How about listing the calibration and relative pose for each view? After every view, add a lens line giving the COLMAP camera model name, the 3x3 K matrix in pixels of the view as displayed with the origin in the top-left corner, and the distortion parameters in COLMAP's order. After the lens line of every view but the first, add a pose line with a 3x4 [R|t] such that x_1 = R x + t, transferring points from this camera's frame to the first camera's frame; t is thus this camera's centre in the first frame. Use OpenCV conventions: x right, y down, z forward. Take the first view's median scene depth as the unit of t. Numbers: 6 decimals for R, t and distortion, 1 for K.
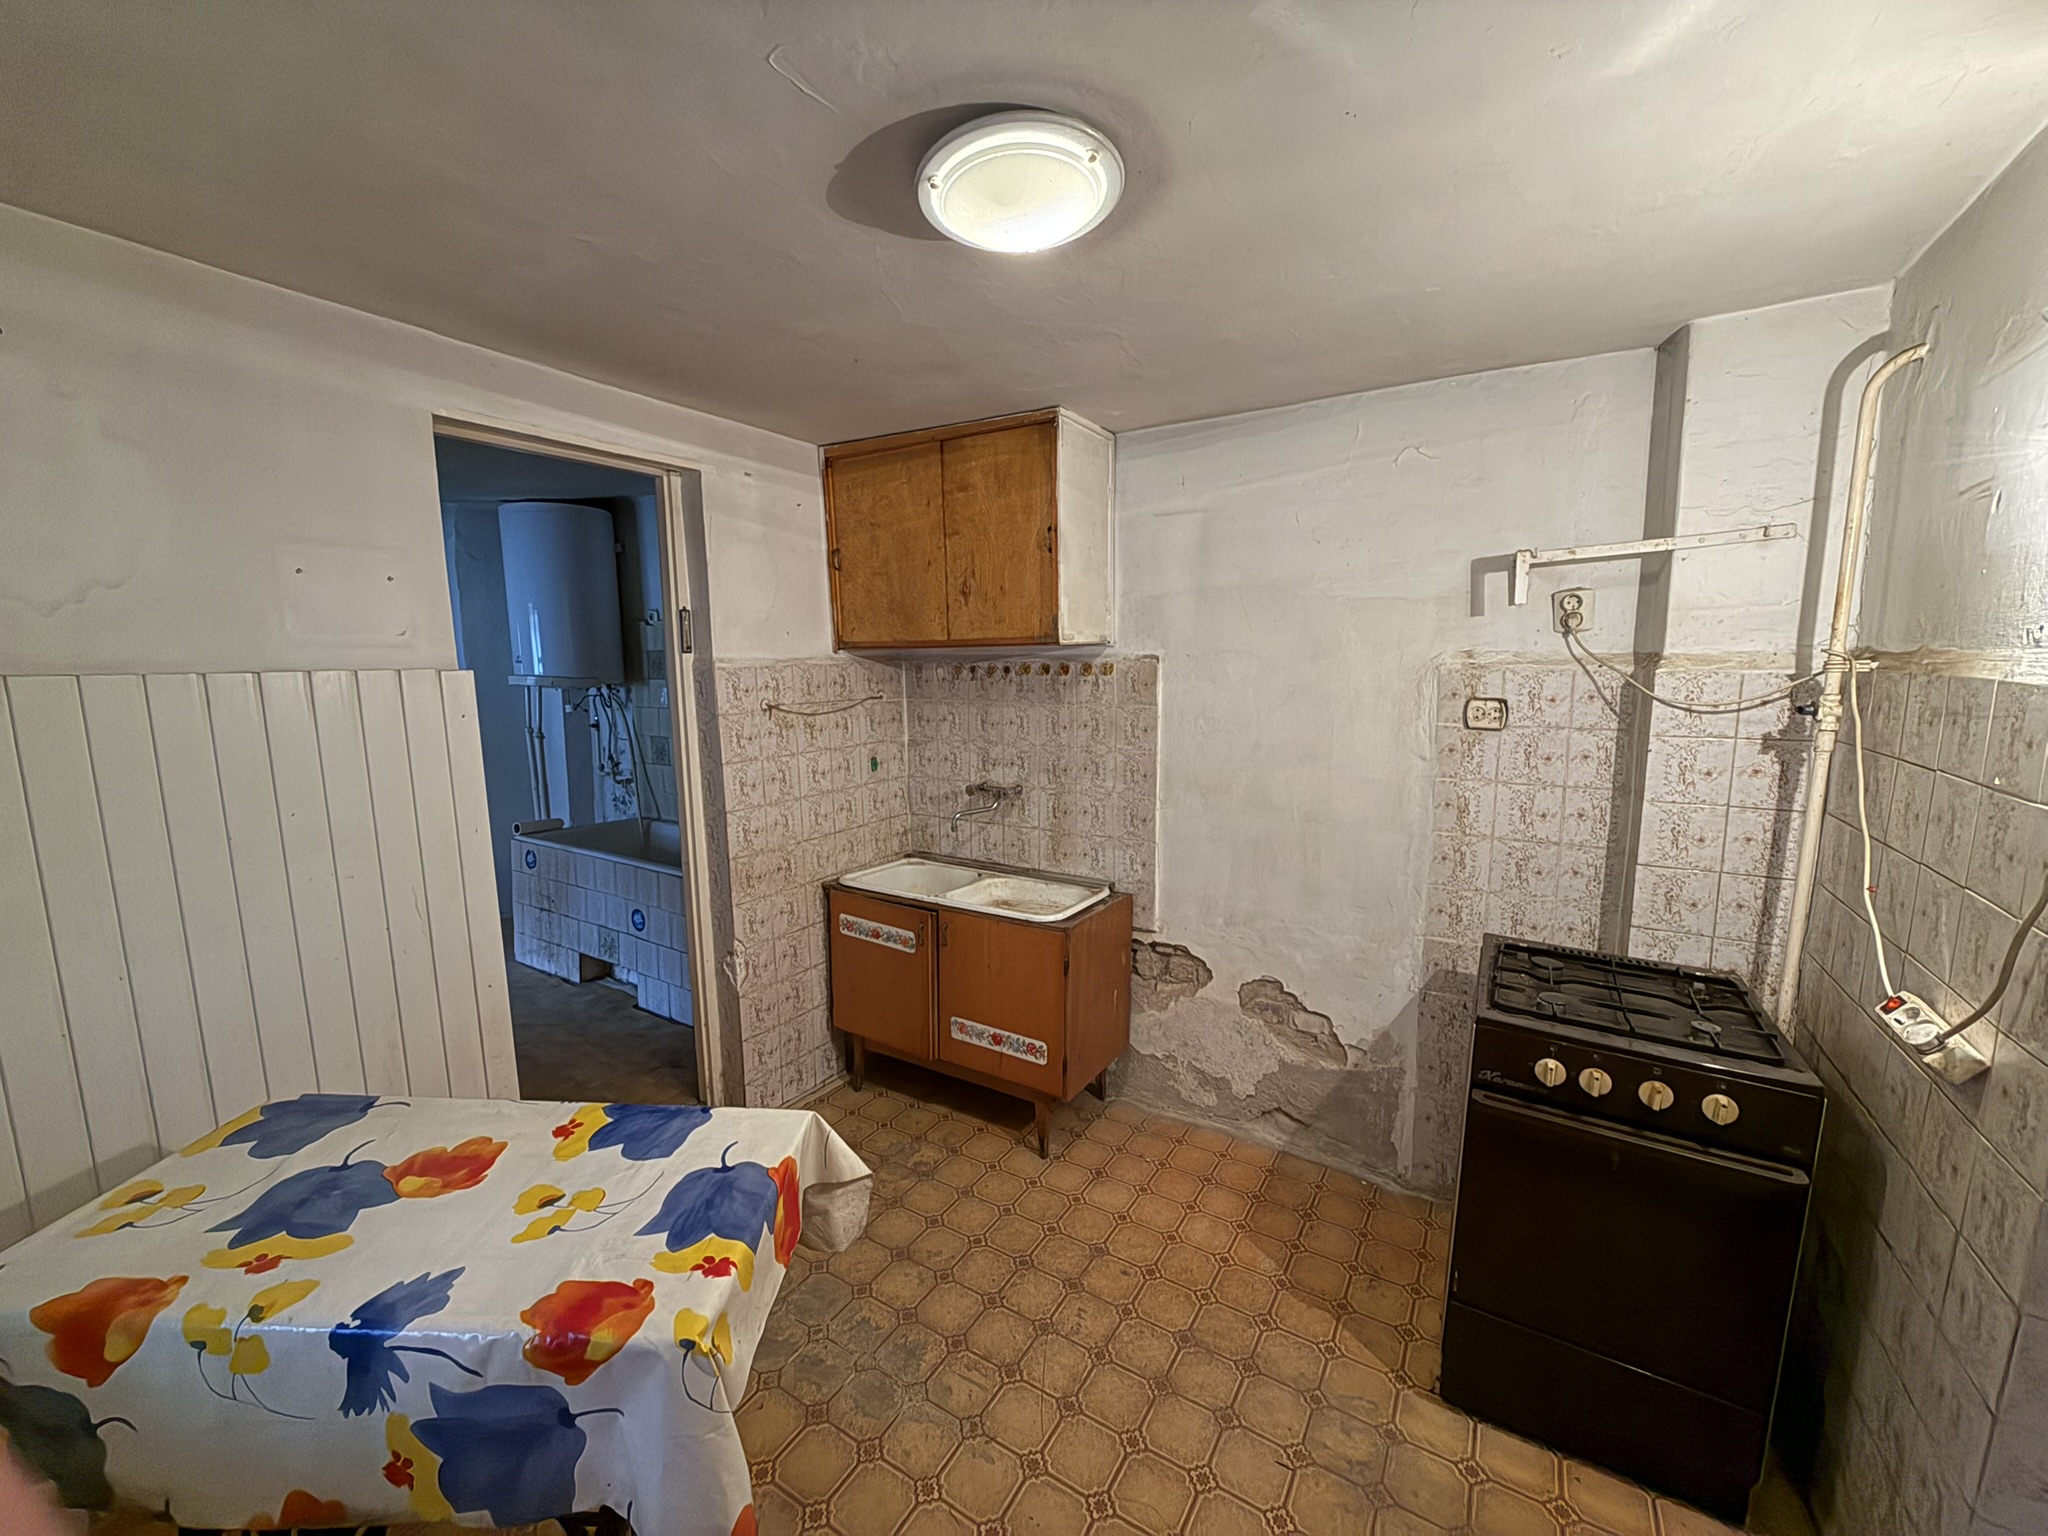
lens RADIAL K [[812.1, 0, 1033.7], [0, 812.1, 770.9], [0, 0, 1]] dist [0.000235, -0.000057]
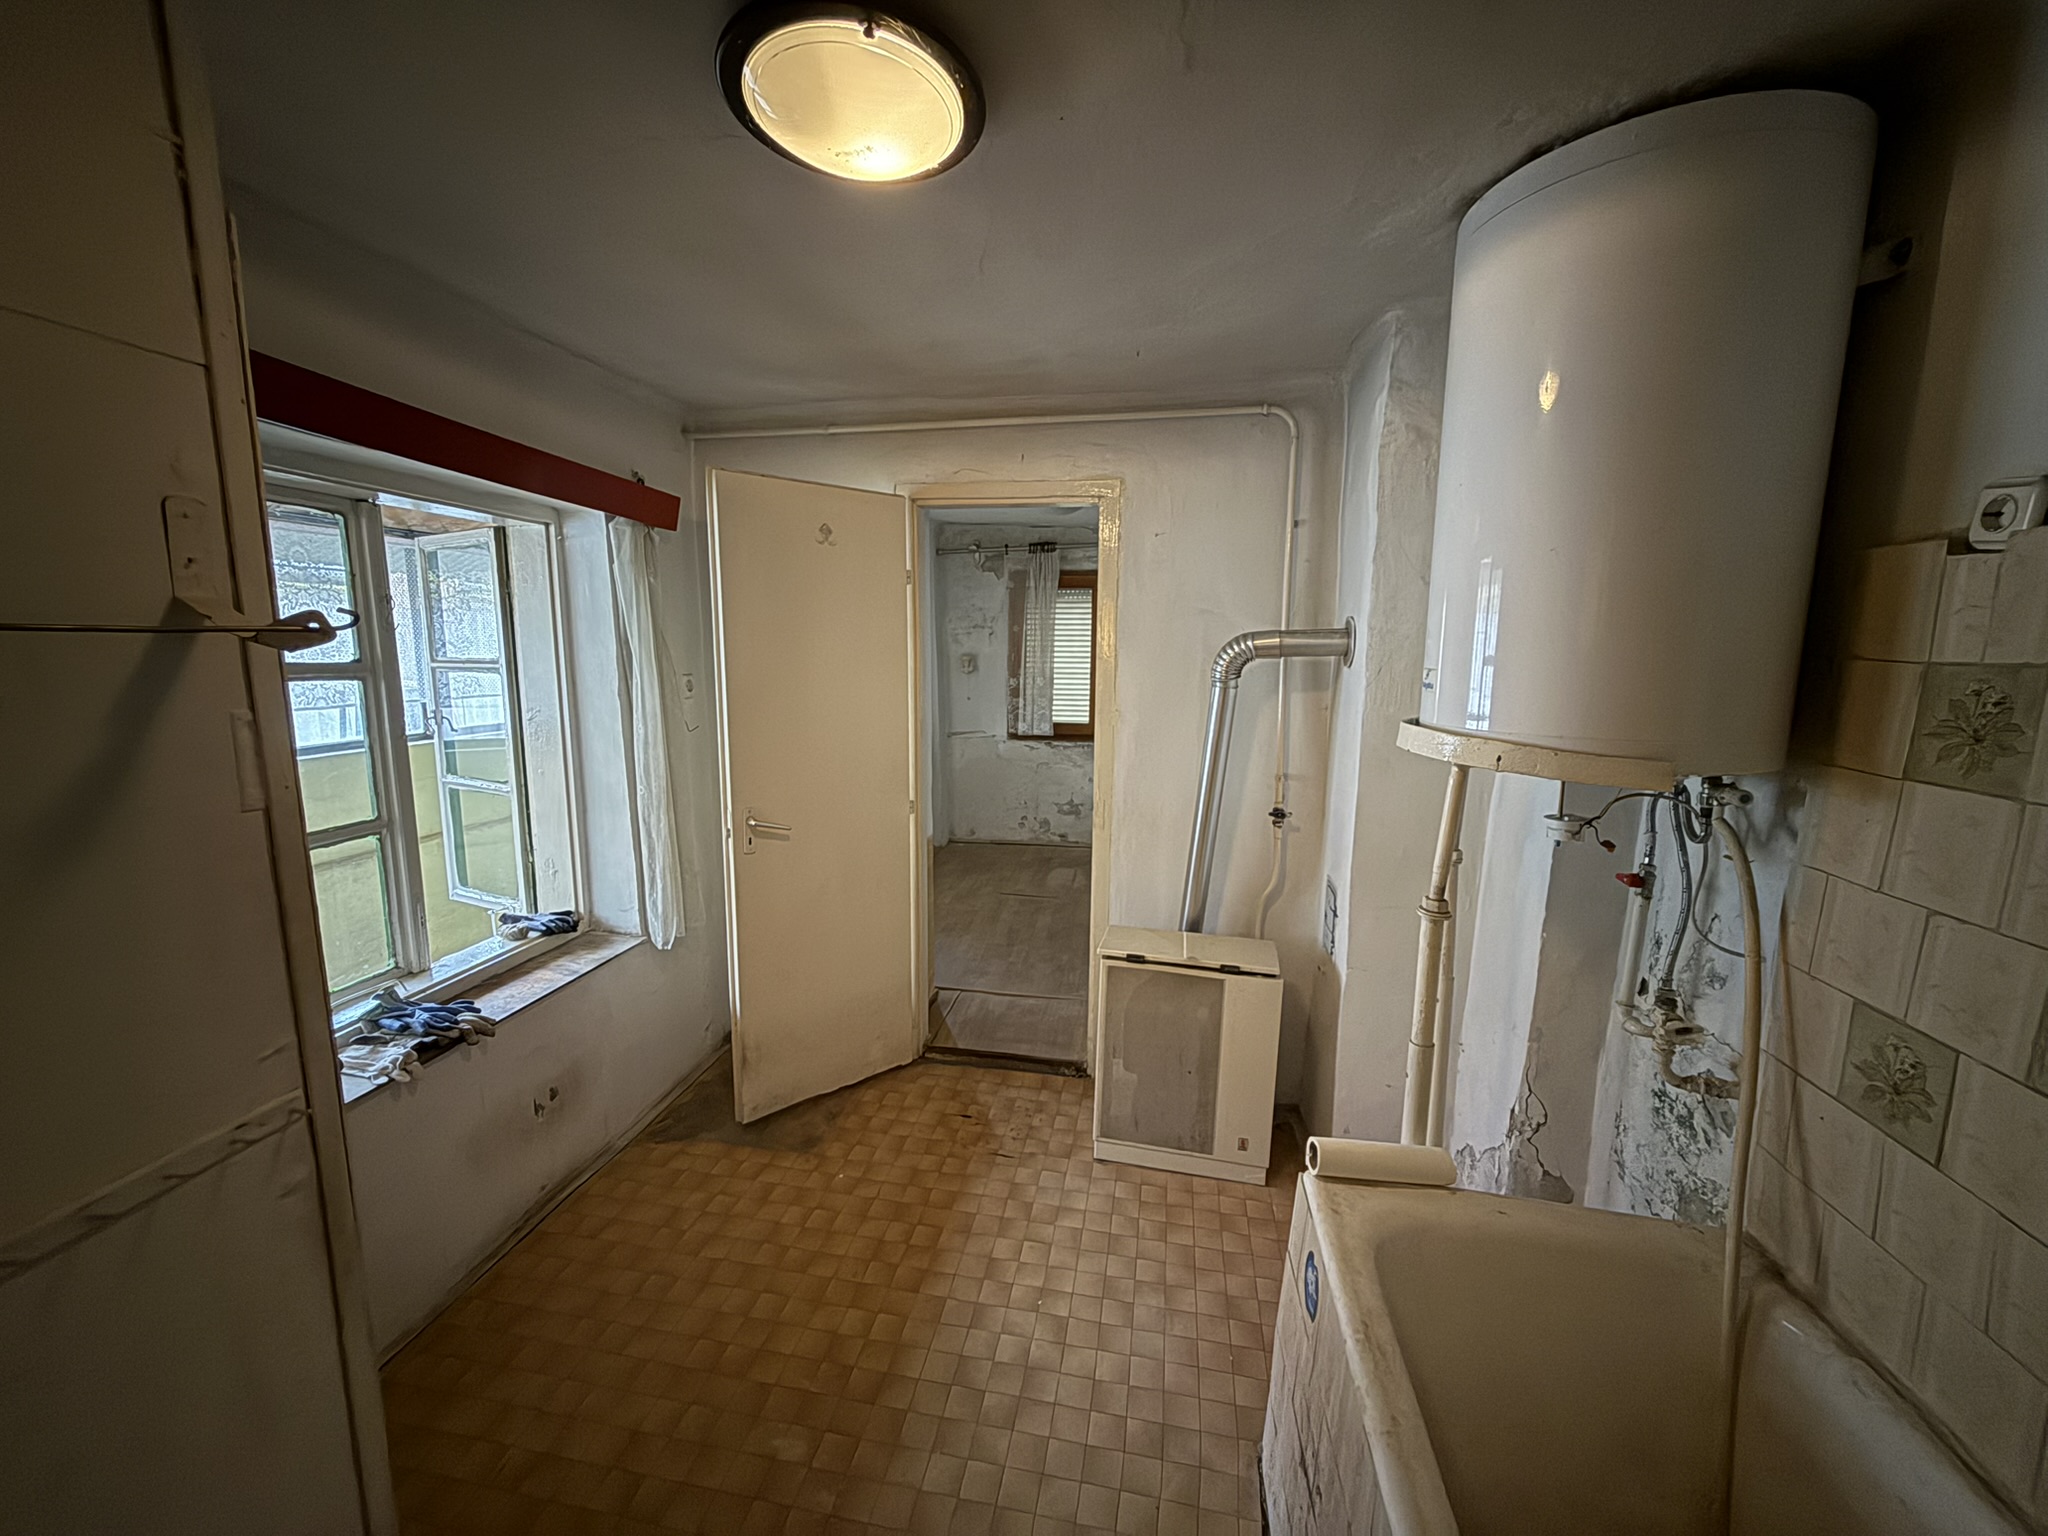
lens RADIAL K [[812.1, 0, 1024.4], [0, 812.1, 769.6], [0, 0, 1]] dist [0.000235, -0.000057]
pose [[0.376916, 0.149967, -0.914026, -0.341135], [-0.133560, 0.985293, 0.106583, -0.103241], [0.916568, 0.081904, 0.391402, 0.641481]]
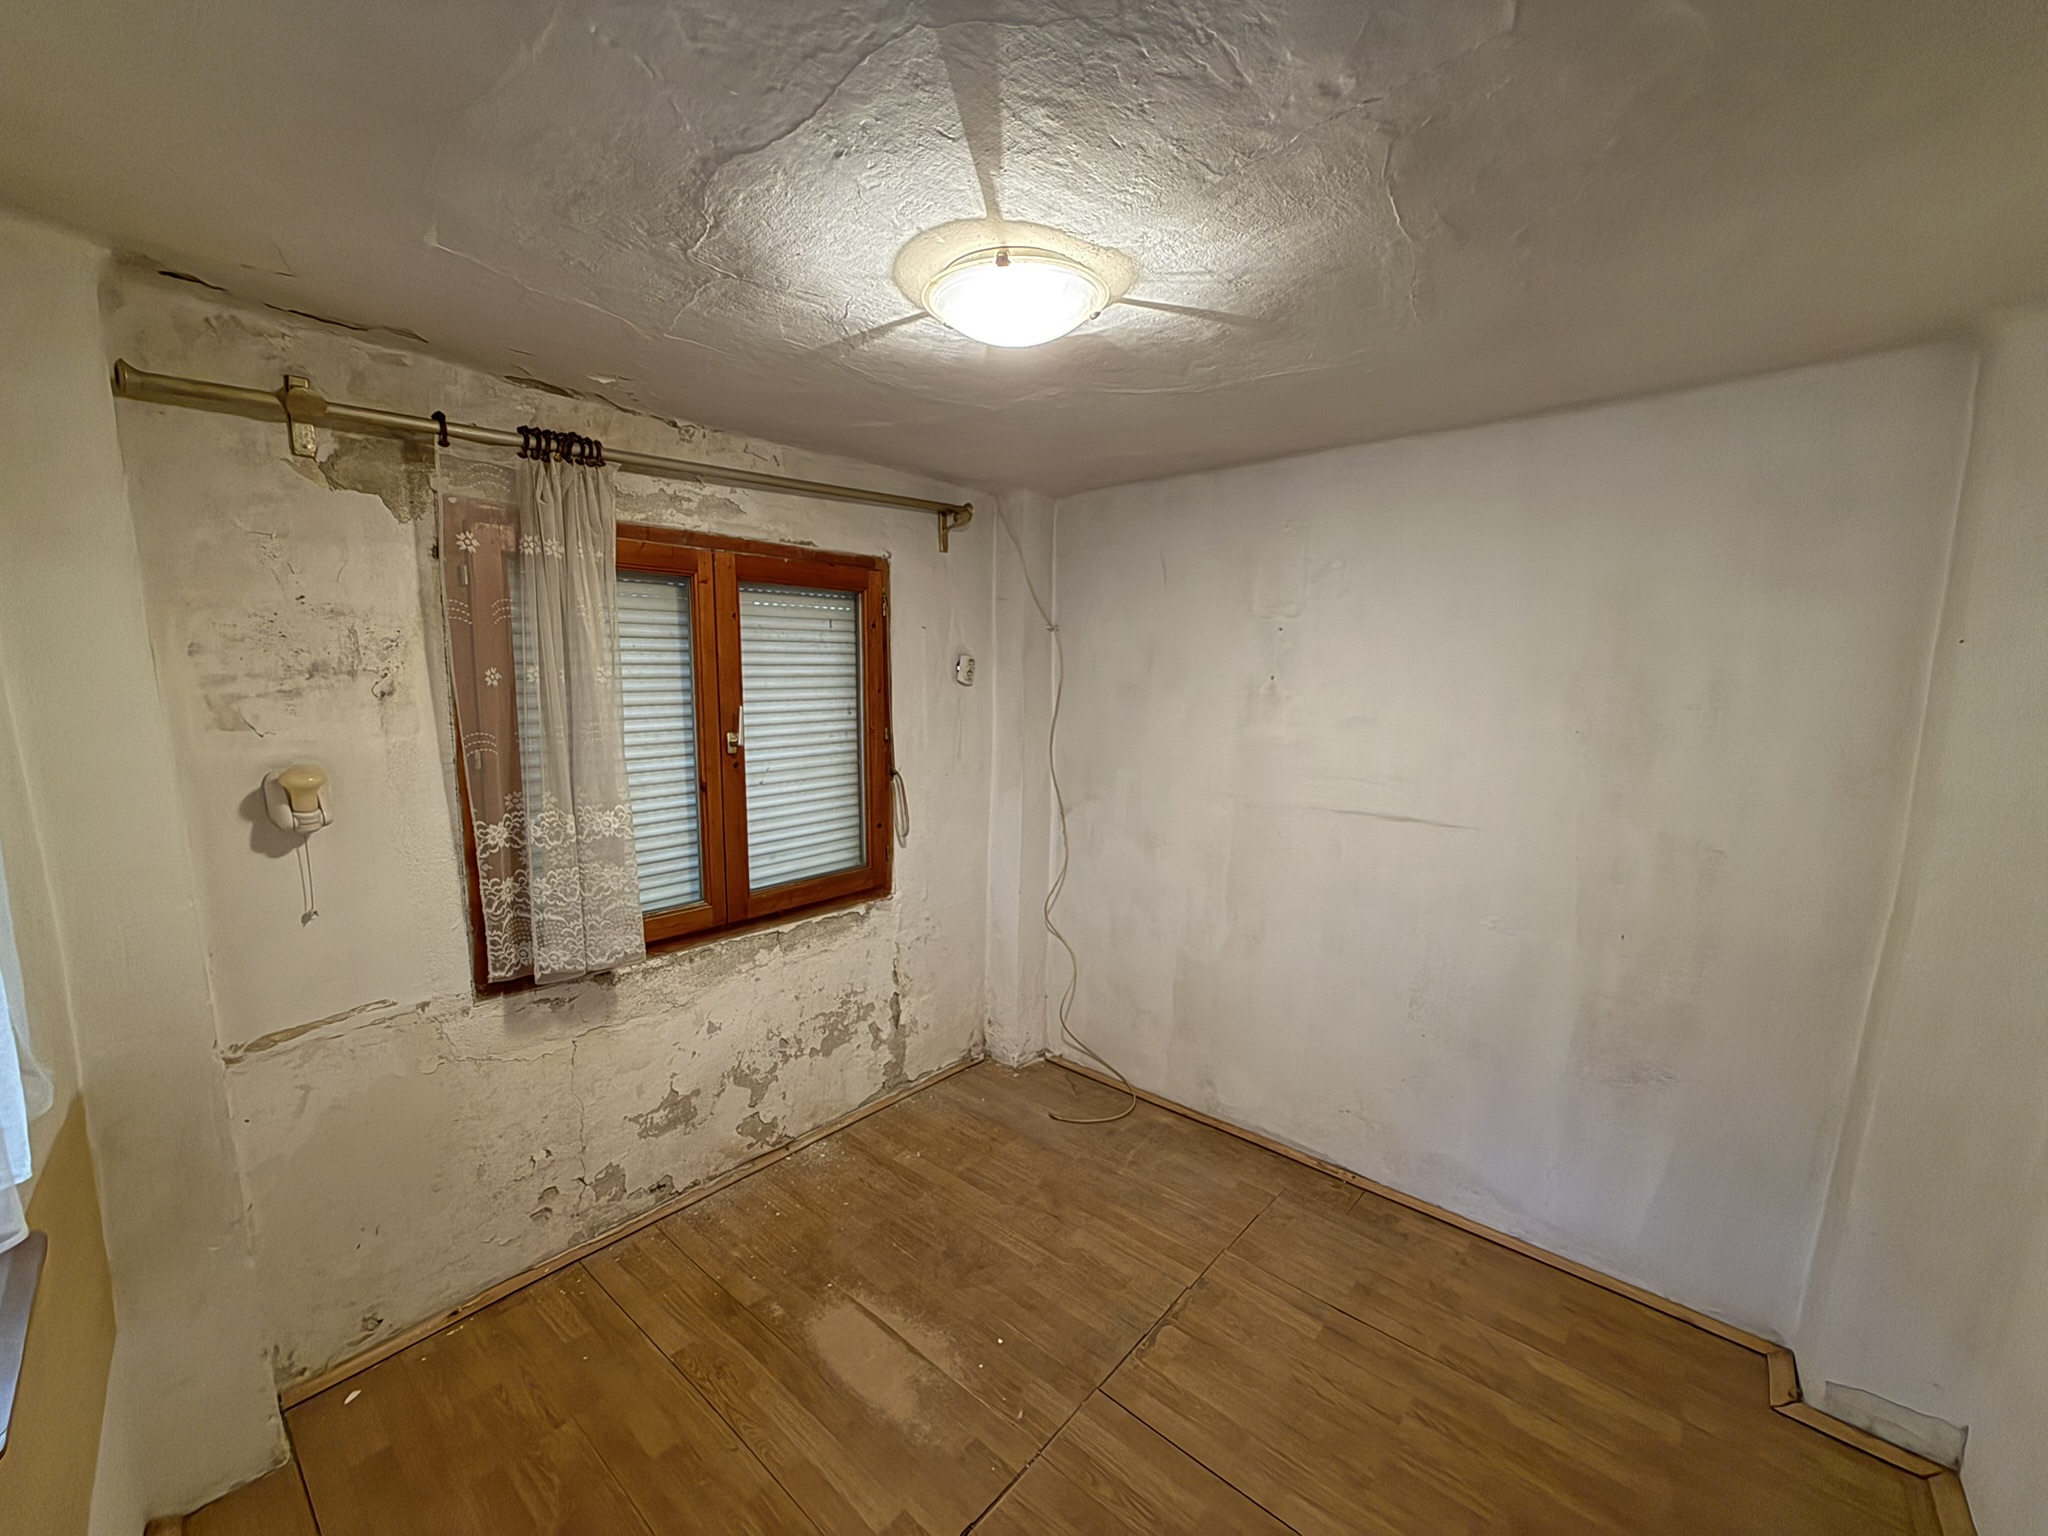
lens RADIAL K [[812.1, 0, 1023.8], [0, 812.1, 766.0], [0, 0, 1]] dist [0.000235, -0.000057]
pose [[0.980141, 0.049363, -0.192060, -0.564625], [-0.050954, 0.998695, -0.003349, -0.115717], [0.191644, 0.013069, 0.981377, 0.668784]]
